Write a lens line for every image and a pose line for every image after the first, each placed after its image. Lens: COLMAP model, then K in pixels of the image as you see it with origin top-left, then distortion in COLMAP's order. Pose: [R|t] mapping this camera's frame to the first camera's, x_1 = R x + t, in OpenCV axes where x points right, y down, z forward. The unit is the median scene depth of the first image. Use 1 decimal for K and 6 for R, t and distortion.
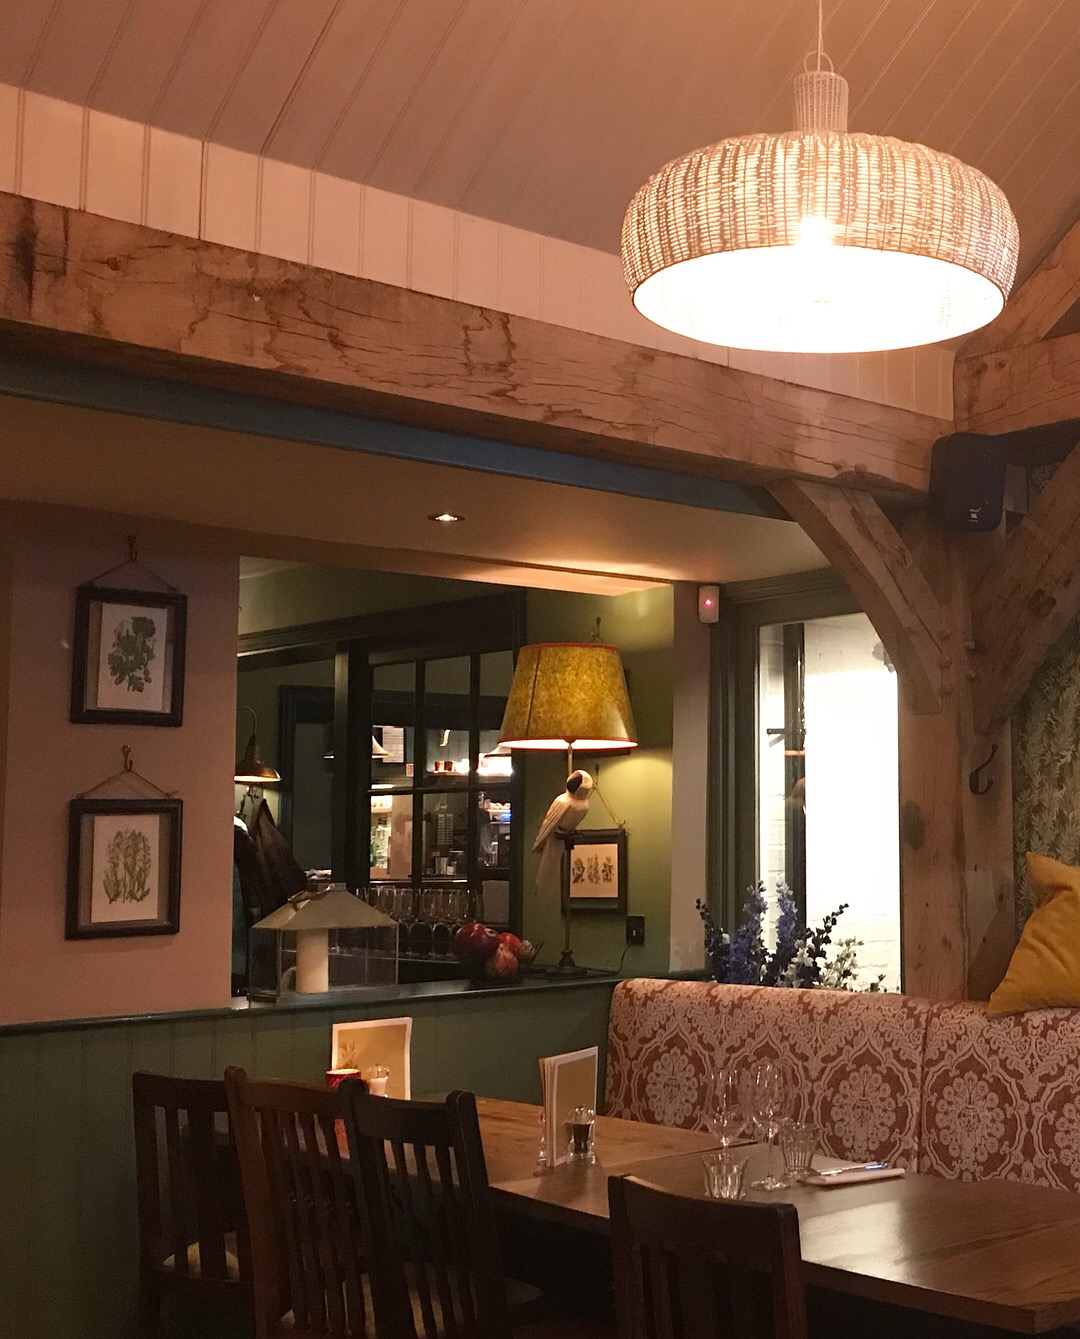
lens RADIAL K [[1816.0, 0, 540.0], [0, 1816.0, 669.5], [0, 0, 1]] dist [0.093101, 0.023544]
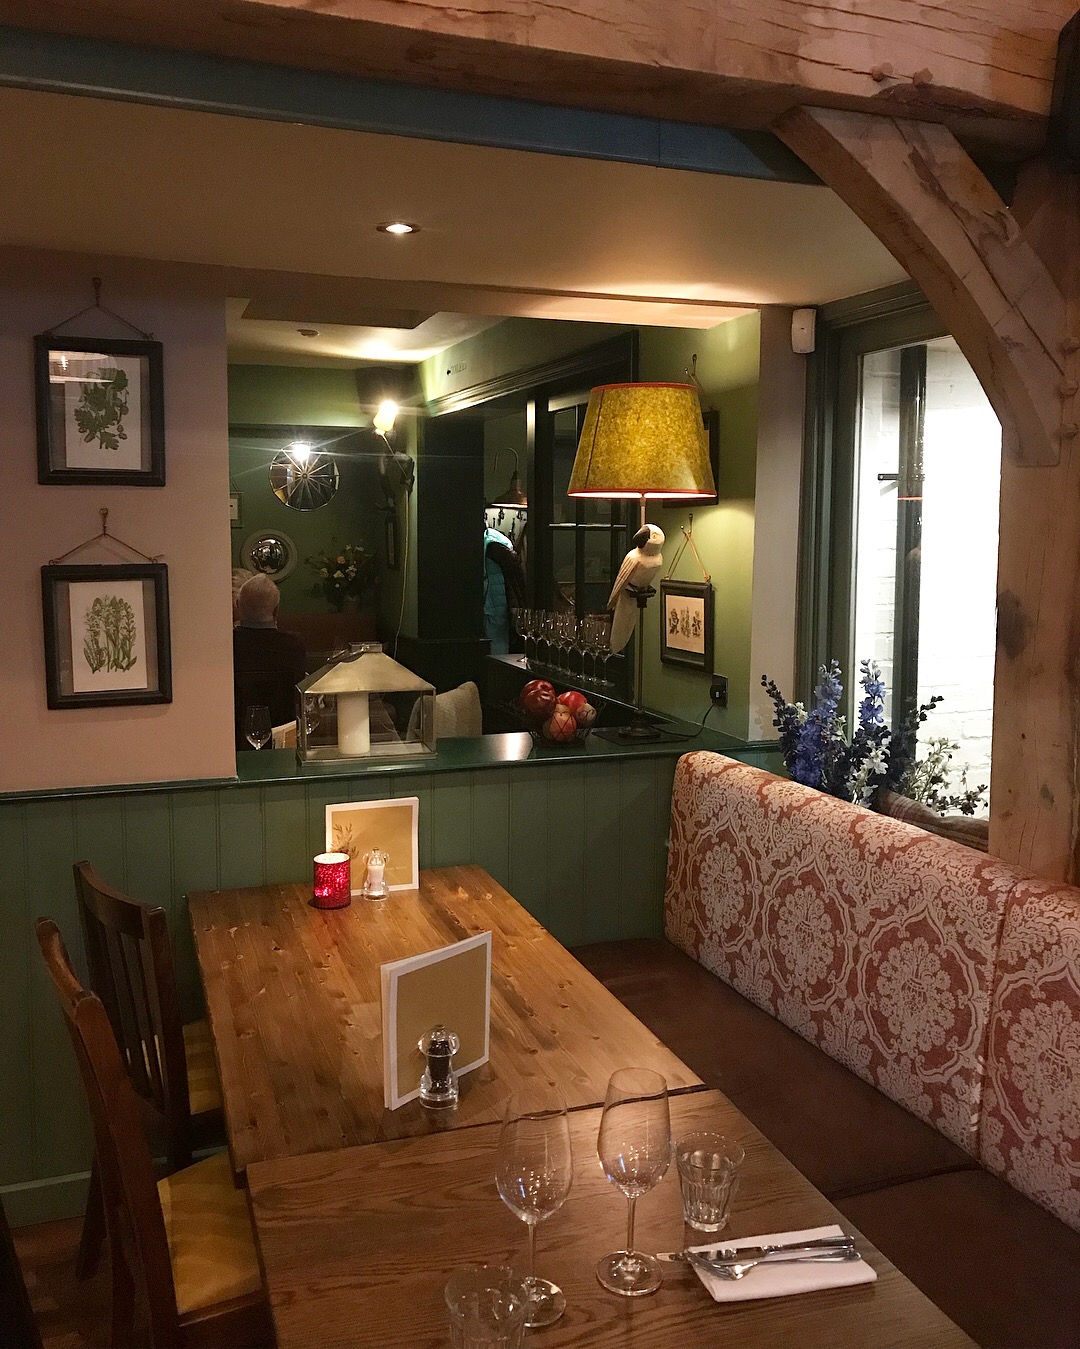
lens RADIAL K [[1051.3, 0, 540.5], [0, 1051.3, 580.7], [0, 0, 1]] dist [0.089462, -0.121718]
pose [[0.946249, 0.025672, -0.322418, 0.163501], [0.026103, 0.987532, 0.155240, -0.000426], [0.322383, -0.155312, 0.933781, 0.550855]]
